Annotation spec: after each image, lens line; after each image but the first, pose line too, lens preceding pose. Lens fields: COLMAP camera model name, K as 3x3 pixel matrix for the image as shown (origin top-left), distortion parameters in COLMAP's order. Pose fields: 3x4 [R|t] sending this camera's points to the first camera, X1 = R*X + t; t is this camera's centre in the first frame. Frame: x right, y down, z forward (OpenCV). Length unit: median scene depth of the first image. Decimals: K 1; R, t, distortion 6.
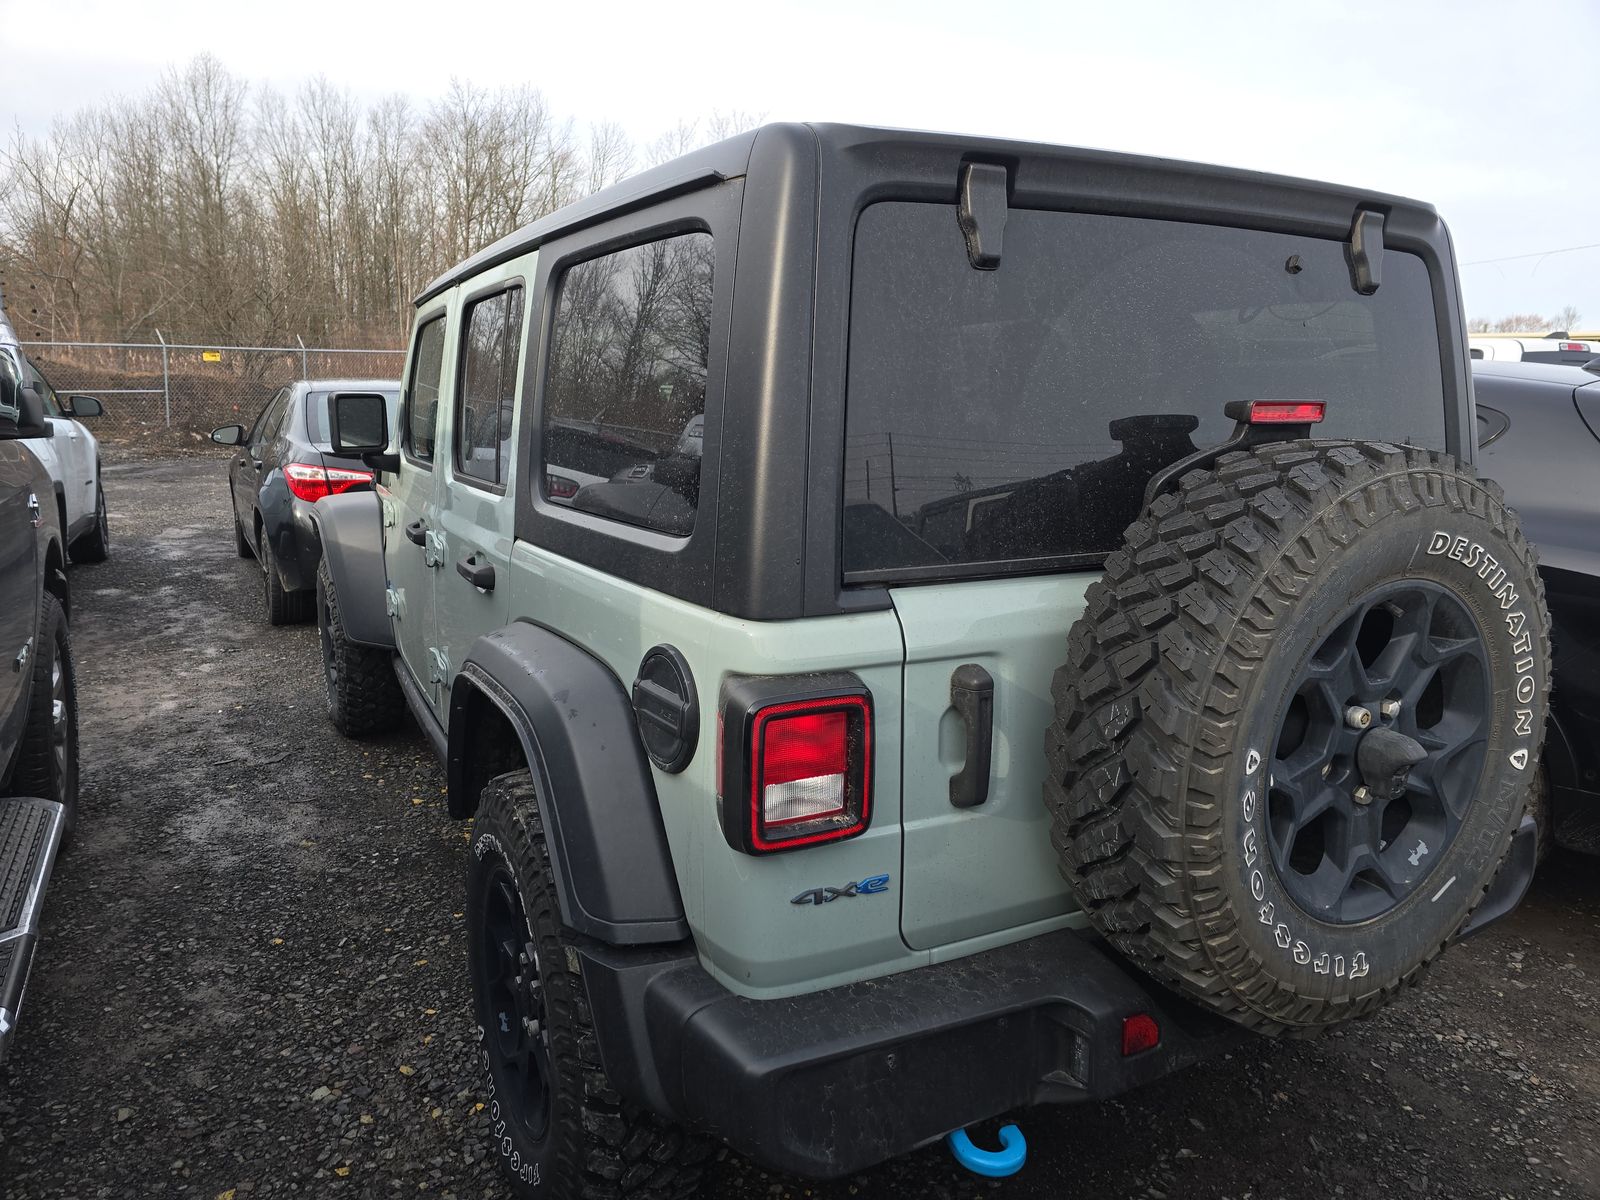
lens RADIAL K [[1078.1, 0, 794.7], [0, 1078.1, 551.8], [0, 0, 1]] dist [0.090626, -0.096608]
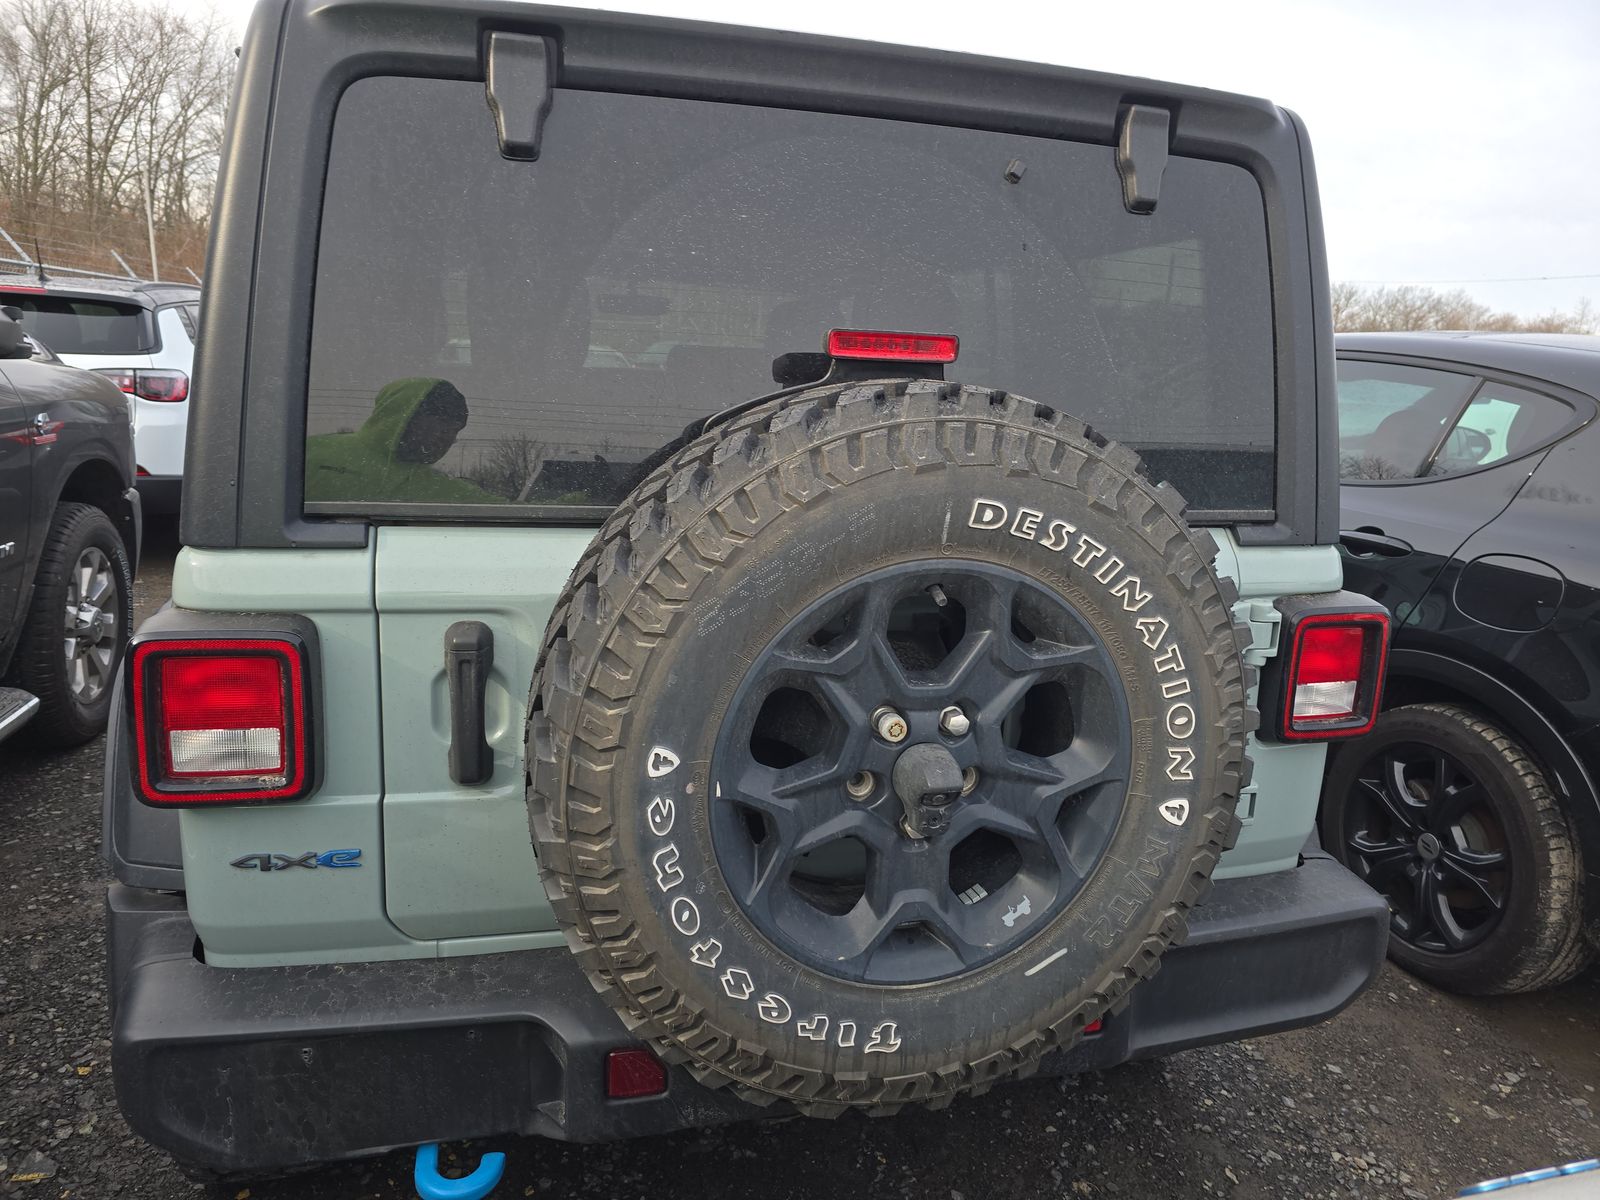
lens RADIAL K [[1104.0, 0, 734.1], [0, 1104.0, 541.5], [0, 0, 1]] dist [0.069684, -0.075254]
pose [[0.971401, 0.075293, -0.225192, 0.567455], [-0.071498, 0.997128, 0.024972, 0.004138], [0.226425, -0.008157, 0.973994, 0.190875]]
